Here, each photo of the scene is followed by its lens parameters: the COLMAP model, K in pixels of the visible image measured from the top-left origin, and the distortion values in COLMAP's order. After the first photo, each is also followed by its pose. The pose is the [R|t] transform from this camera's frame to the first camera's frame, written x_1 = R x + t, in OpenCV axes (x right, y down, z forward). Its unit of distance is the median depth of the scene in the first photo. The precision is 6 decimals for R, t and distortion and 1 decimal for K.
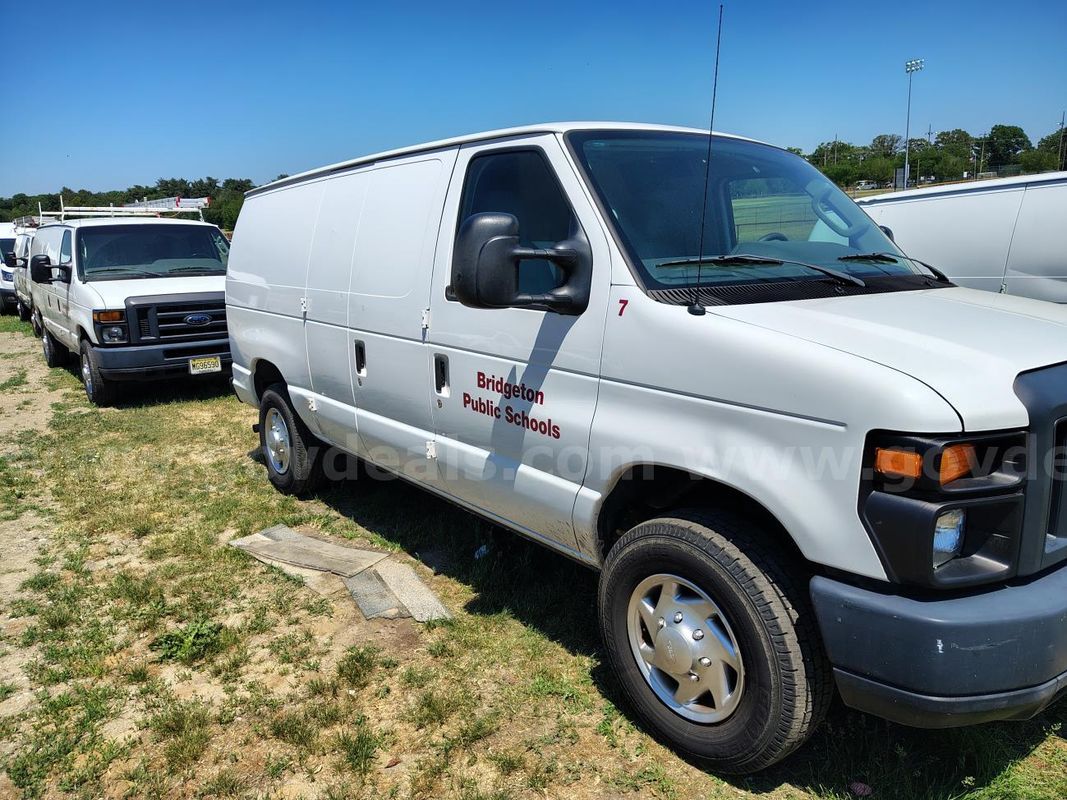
lens RADIAL K [[781.5, 0, 533.5], [0, 781.5, 400.0], [0, 0, 1]] dist [0.078192, -0.001911]
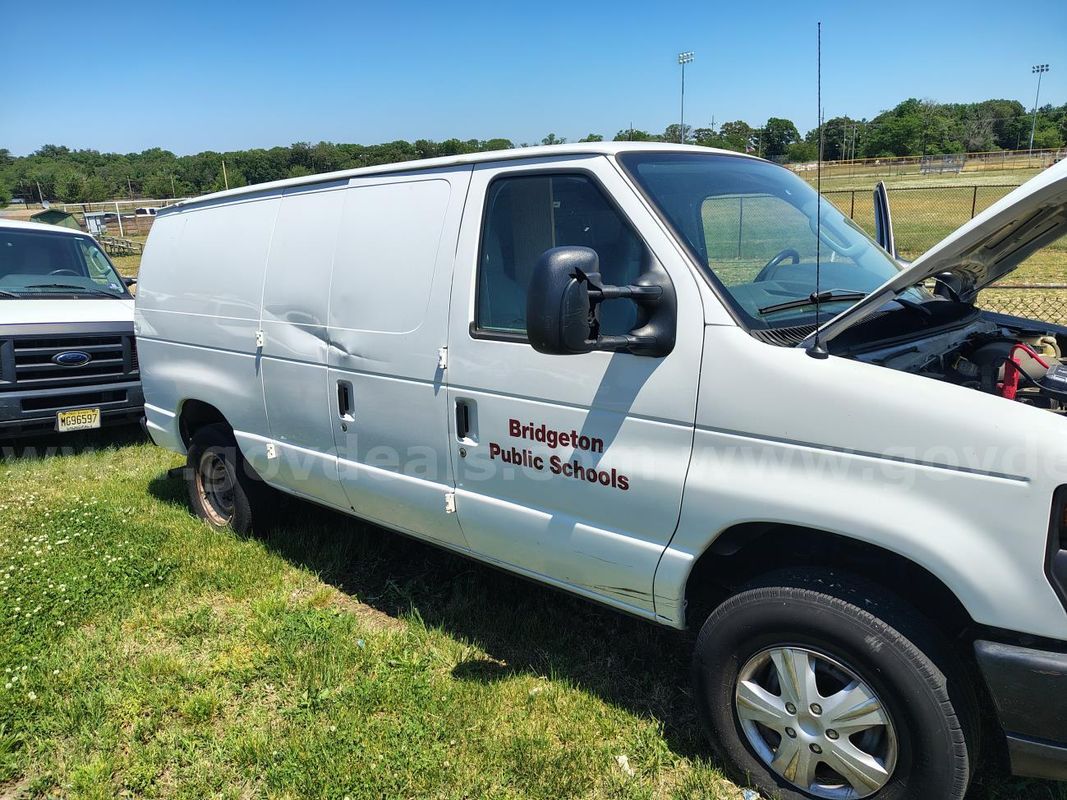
lens RADIAL K [[781.5, 0, 533.5], [0, 781.5, 400.0], [0, 0, 1]] dist [0.078192, -0.001911]
pose [[0.982455, -0.047877, 0.180250, -0.255025], [0.048159, 0.998836, 0.002815, -0.069052], [-0.180174, 0.005915, 0.983617, 0.134422]]
